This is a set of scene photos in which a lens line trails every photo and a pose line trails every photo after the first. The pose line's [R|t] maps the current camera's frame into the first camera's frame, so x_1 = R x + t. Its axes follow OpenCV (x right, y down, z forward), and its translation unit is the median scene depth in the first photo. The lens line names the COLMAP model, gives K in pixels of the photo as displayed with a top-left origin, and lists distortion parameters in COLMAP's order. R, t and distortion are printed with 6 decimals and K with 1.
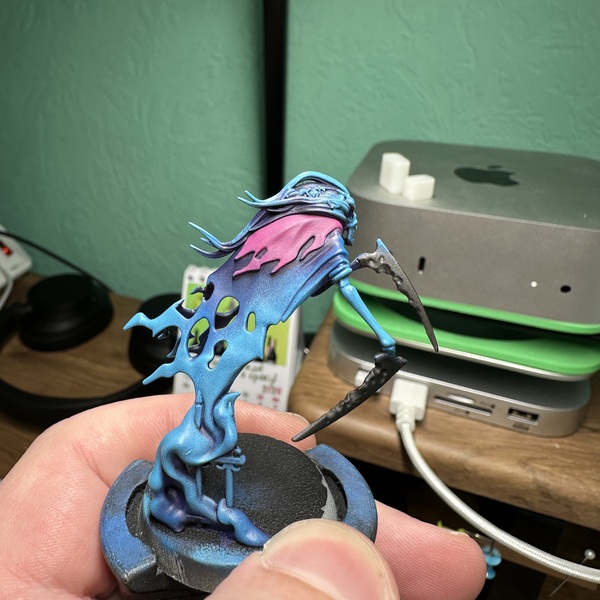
lens RADIAL K [[557.6, 0, 206.8], [0, 557.6, 258.4], [0, 0, 1]] dist [-0.017820, 0.000000]
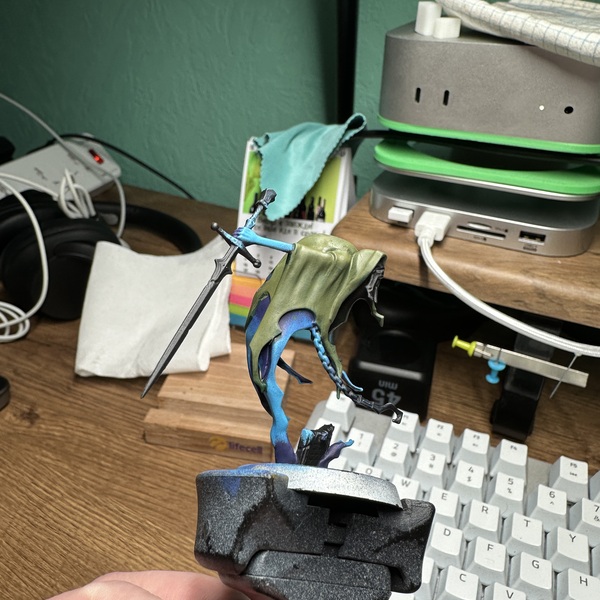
lens RADIAL K [[557.6, 0, 259.4], [0, 557.6, 284.5], [0, 0, 1]] dist [-0.017820, 0.000000]
pose [[0.996860, 0.027445, -0.074279, 0.057747], [-0.019846, 0.994671, 0.101174, 0.159821], [0.076660, -0.099382, 0.992092, -0.107655]]
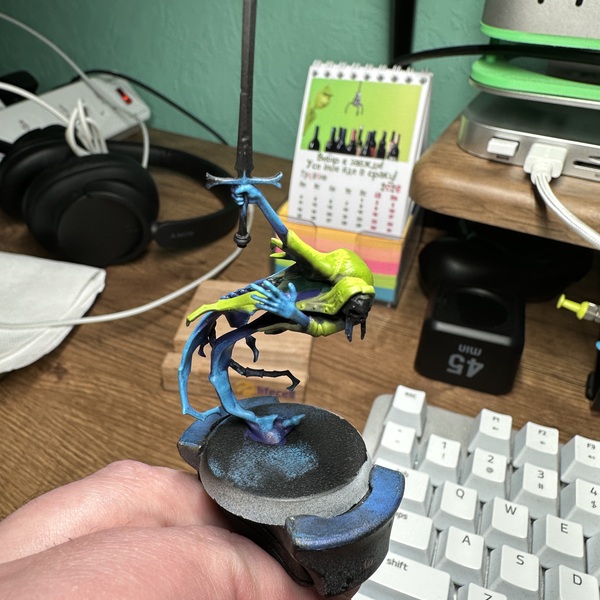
lens RADIAL K [[557.6, 0, 247.4], [0, 557.6, 278.6], [0, 0, 1]] dist [-0.017820, 0.000000]
pose [[0.991683, 0.062232, -0.112657, -0.012664], [-0.044181, 0.986742, 0.156168, 0.197516], [0.120882, -0.149892, 0.981285, -0.010157]]
